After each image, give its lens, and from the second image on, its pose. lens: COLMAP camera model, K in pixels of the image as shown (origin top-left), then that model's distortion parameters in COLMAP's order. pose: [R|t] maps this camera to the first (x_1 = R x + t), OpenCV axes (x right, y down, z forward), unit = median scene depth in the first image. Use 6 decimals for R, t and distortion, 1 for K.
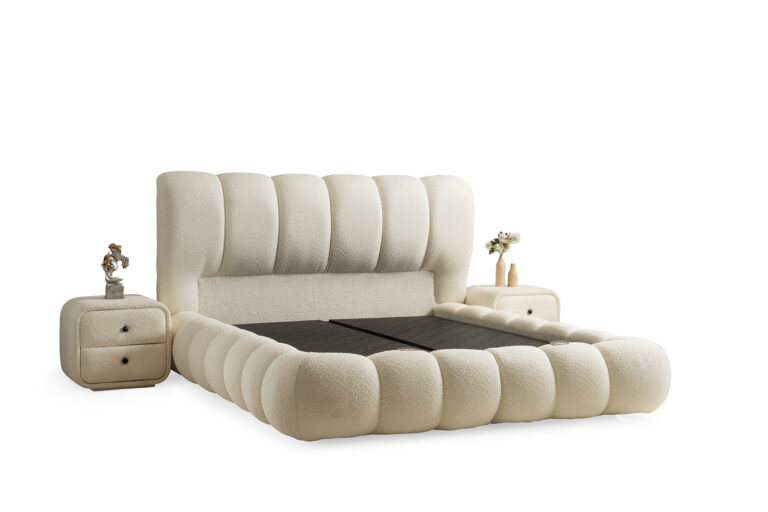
lens RADIAL K [[1068.2, 0, 402.4], [0, 1068.2, 279.5], [0, 0, 1]] dist [0.146102, 0.000000]
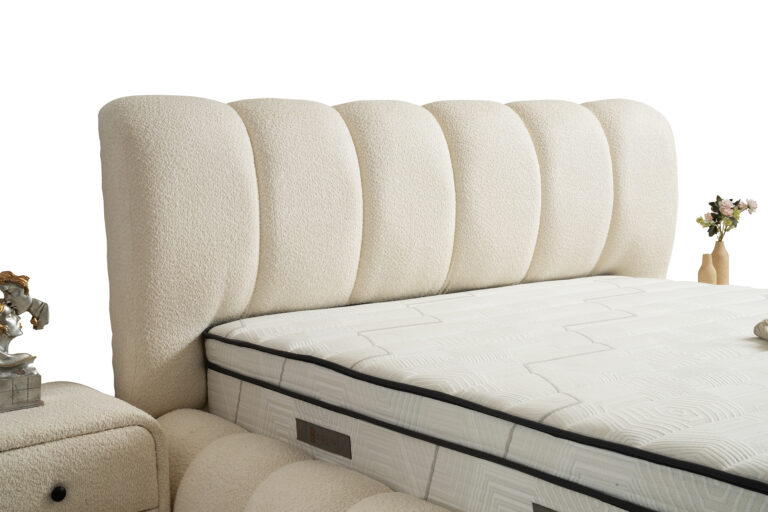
lens RADIAL K [[1028.0, 0, 383.9], [0, 1028.0, 250.8], [0, 0, 1]] dist [0.156514, 0.000000]
pose [[0.987086, -0.057815, 0.149395, -0.186413], [0.057472, 0.998325, 0.006620, -0.035434], [-0.149527, 0.002052, 0.988755, 0.589166]]
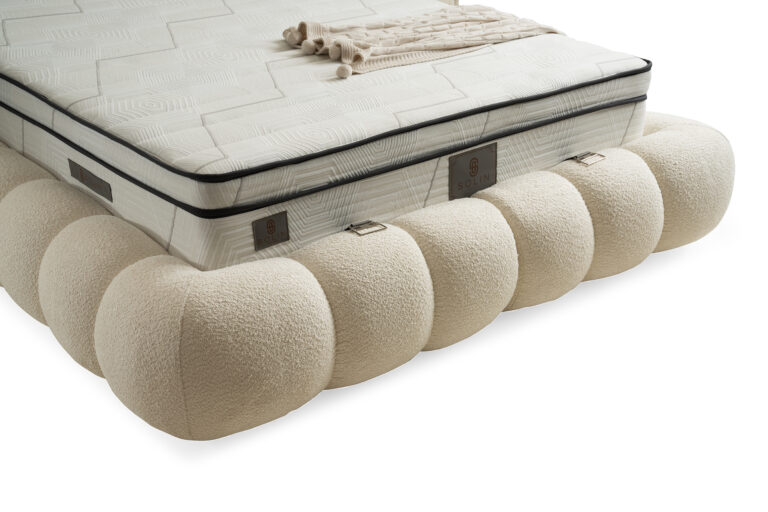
lens RADIAL K [[1068.2, 0, 380.4], [0, 1068.2, 254.0], [0, 0, 1]] dist [0.146102, 0.000000]
pose [[0.971504, -0.104071, 0.212952, -0.080058], [0.019338, 0.930256, 0.366400, -0.092631], [-0.236232, -0.351842, 0.905760, 0.395103]]
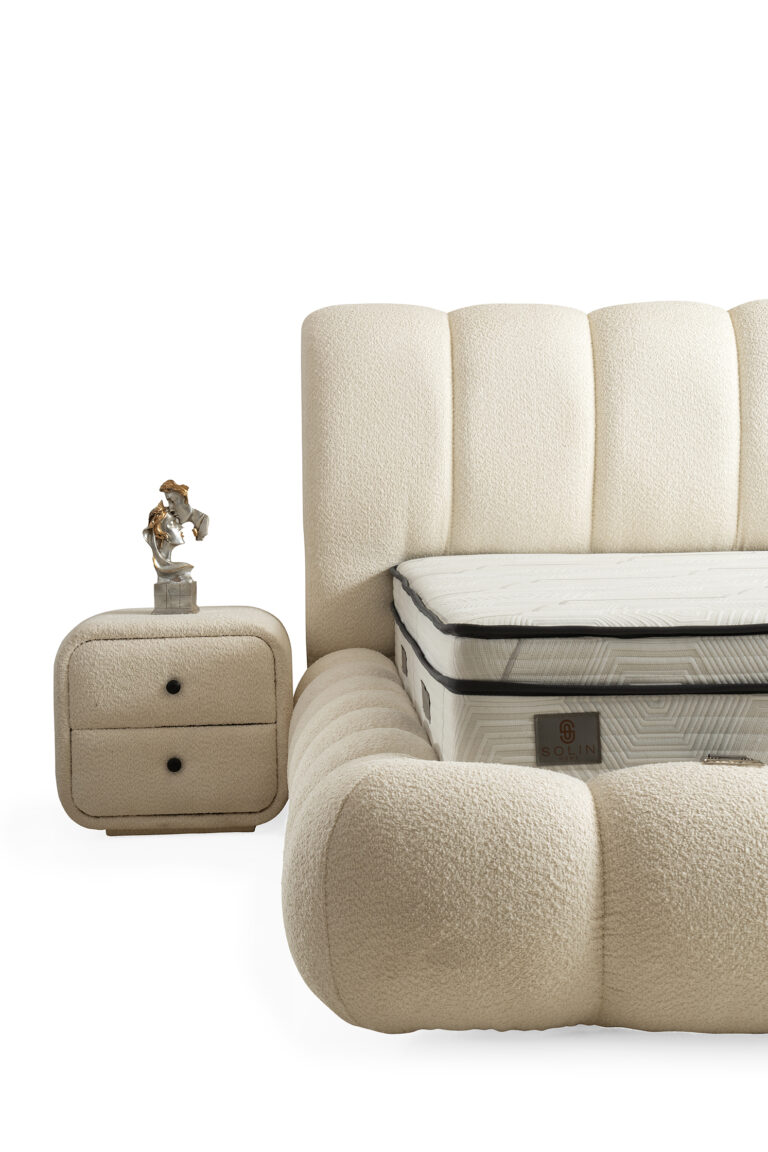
lens RADIAL K [[2033.3, 0, 385.2], [0, 2033.3, 575.0], [0, 0, 1]] dist [0.156897, 0.000000]
pose [[0.916070, -0.001605, -0.401015, 0.120532], [-0.007357, 0.999756, -0.020807, 0.018629], [0.400950, 0.022011, 0.915835, 0.316376]]
